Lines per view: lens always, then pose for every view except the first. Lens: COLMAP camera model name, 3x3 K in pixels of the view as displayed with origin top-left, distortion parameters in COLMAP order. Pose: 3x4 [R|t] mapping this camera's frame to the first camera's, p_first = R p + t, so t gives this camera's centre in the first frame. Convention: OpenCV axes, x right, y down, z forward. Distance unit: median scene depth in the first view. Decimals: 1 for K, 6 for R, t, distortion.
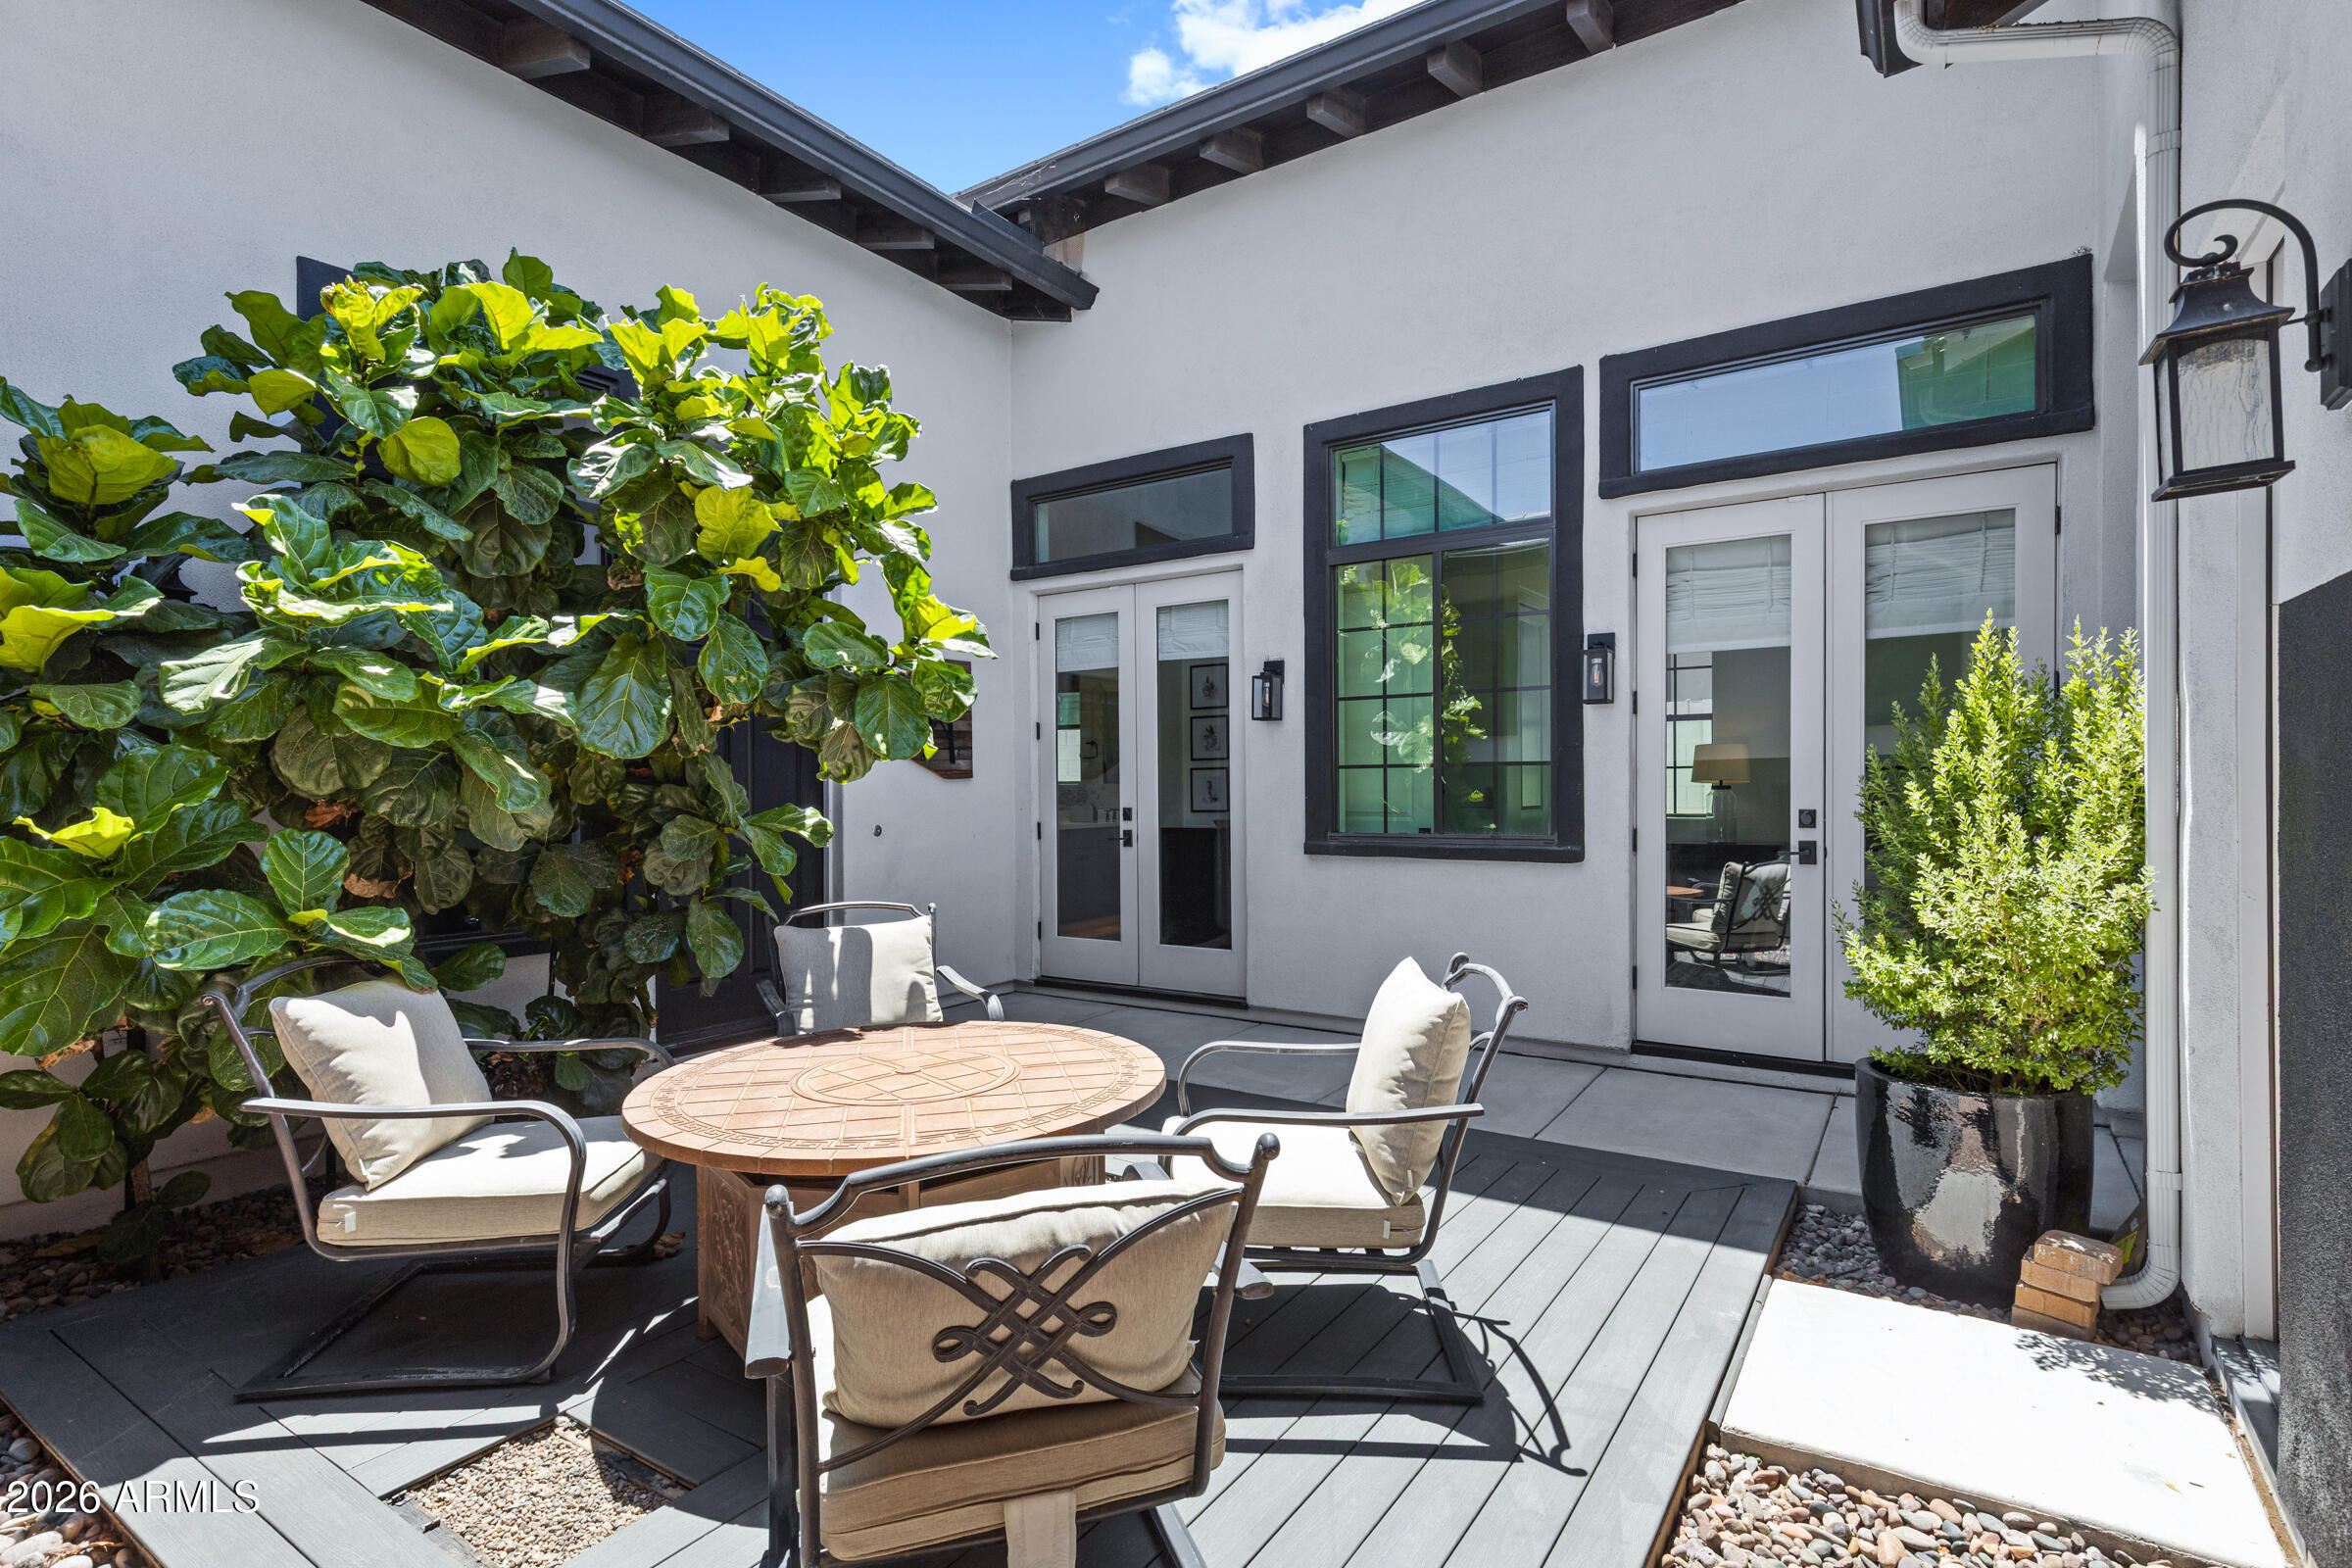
lens RADIAL K [[1139.3, 0, 1176.0], [0, 1139.3, 784.0], [0, 0, 1]] dist [-0.000479, -0.000115]
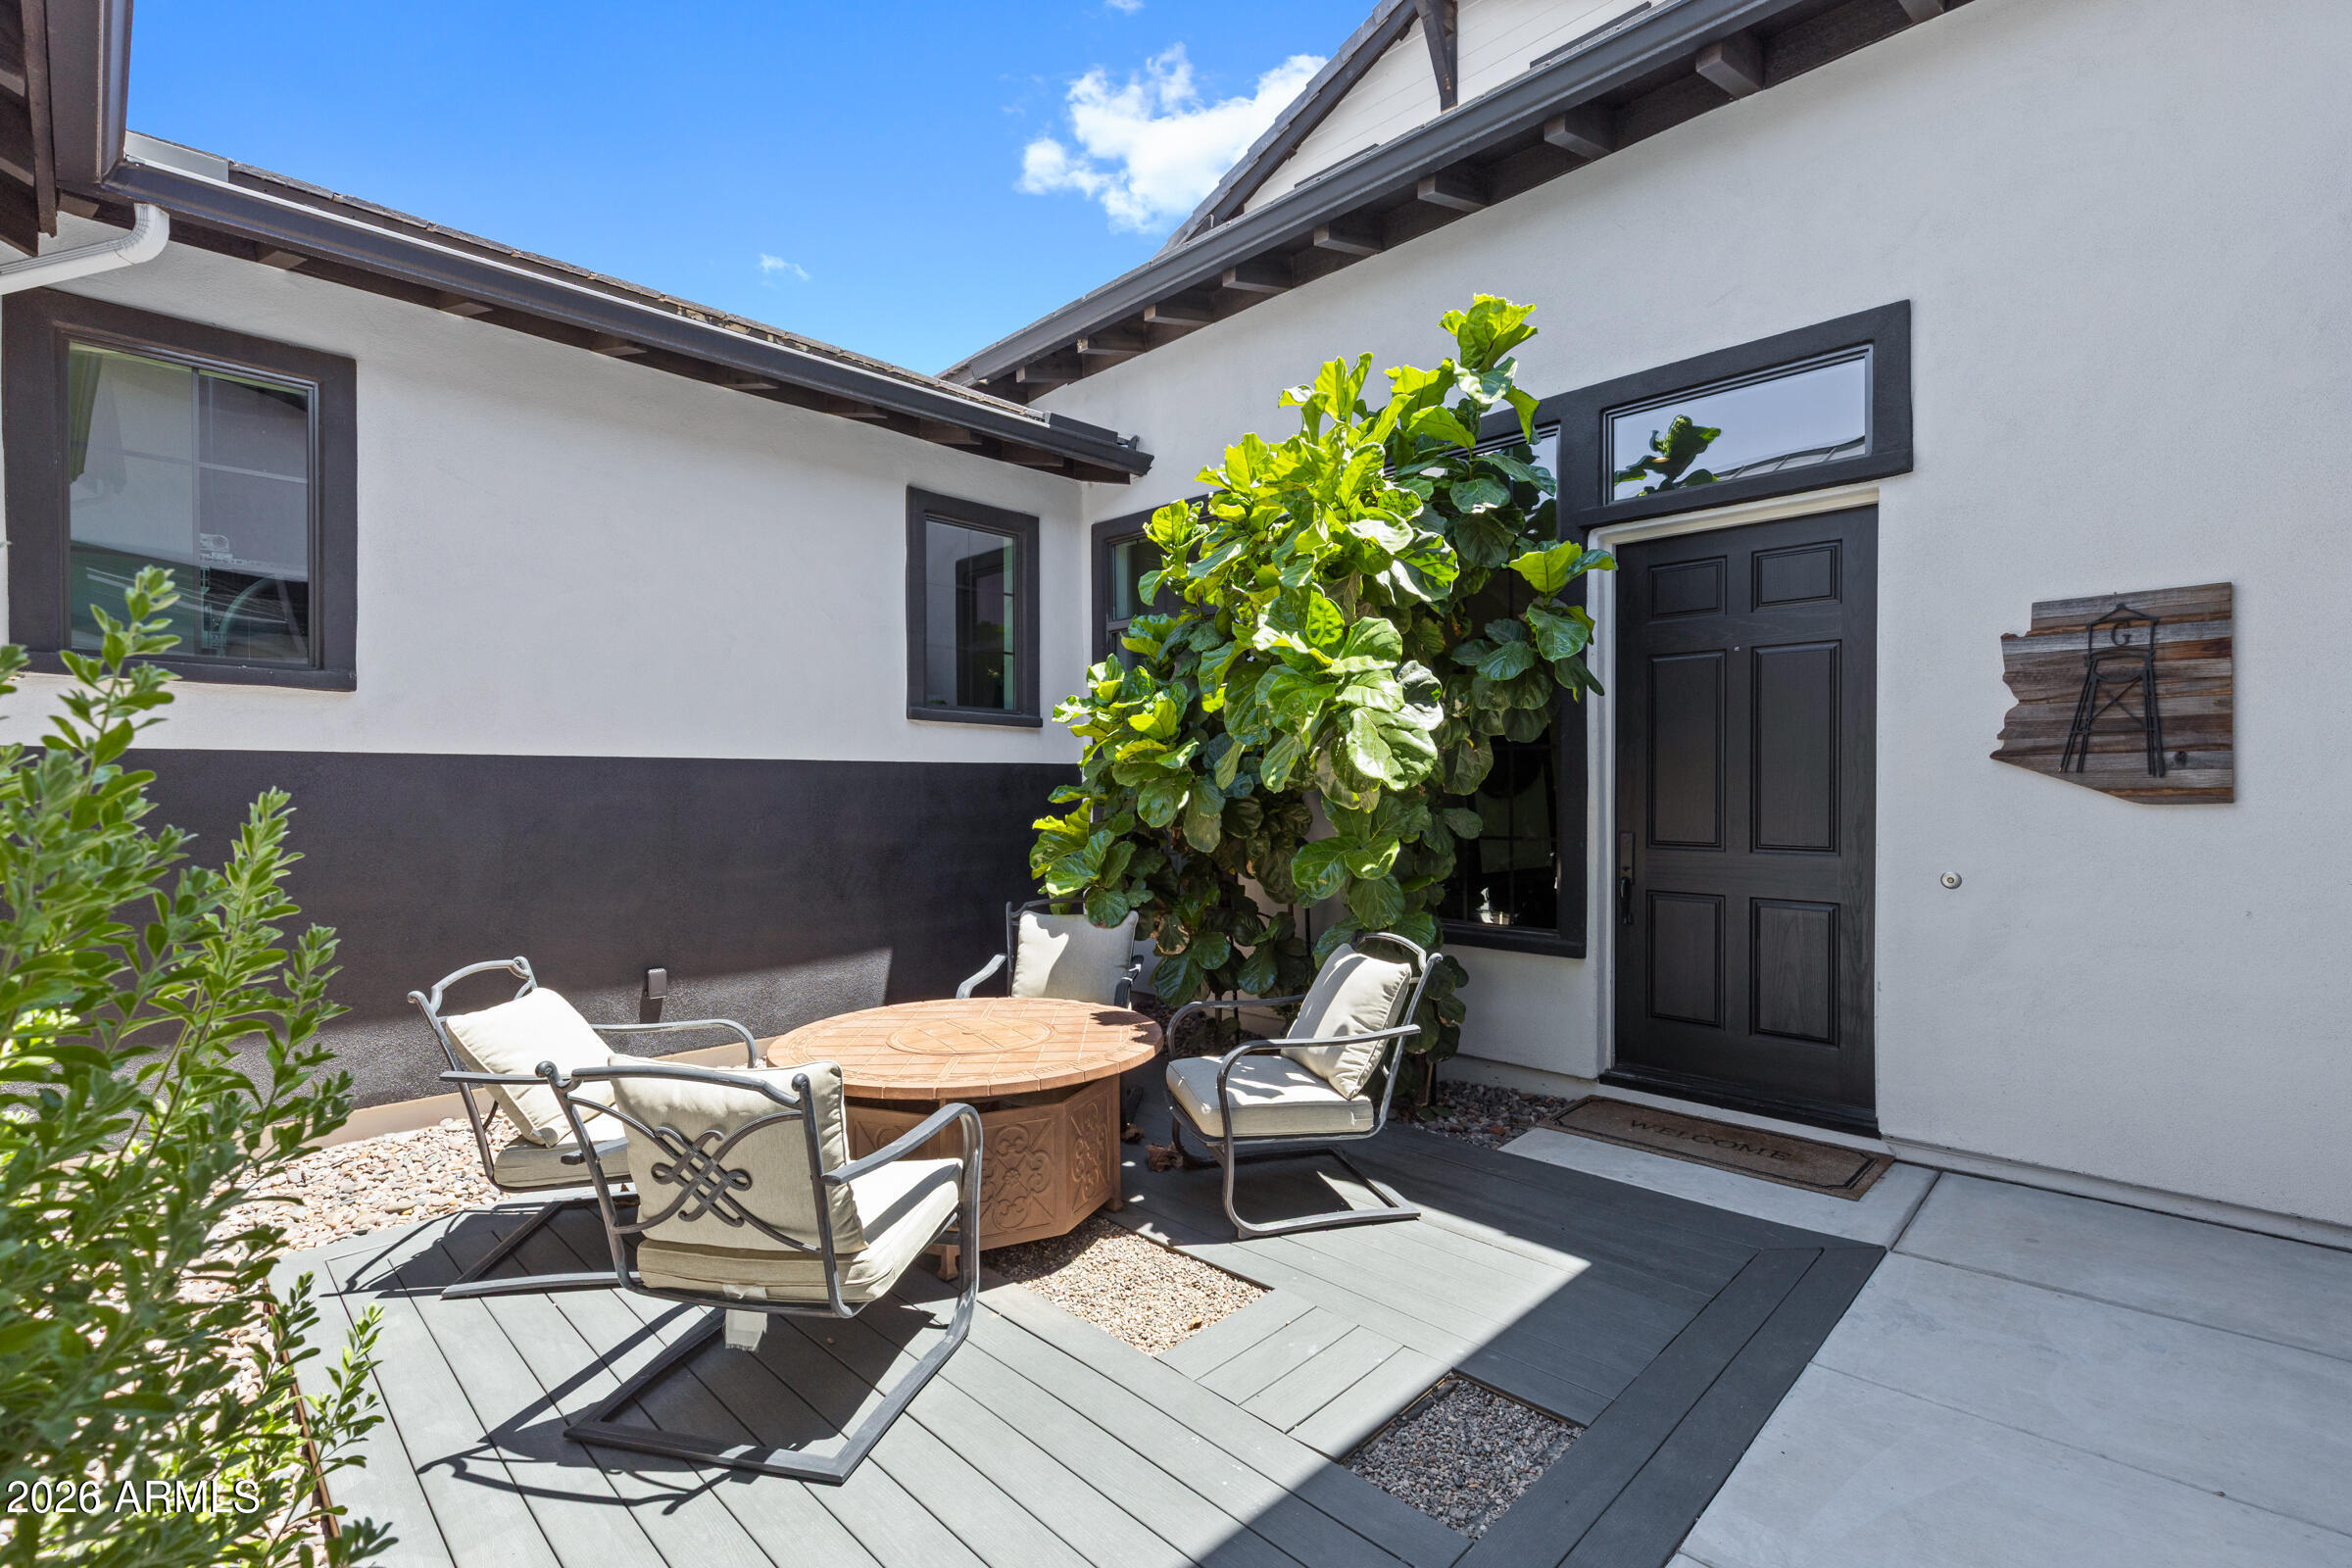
lens RADIAL K [[1074.9, 0, 1176.0], [0, 1074.9, 784.0], [0, 0, 1]] dist [0.002650, 0.000397]
pose [[-0.187643, 0.001881, -0.982235, 1.132952], [0.001103, 0.999998, 0.001704, -0.044989], [0.982237, -0.000764, -0.187645, 1.752313]]
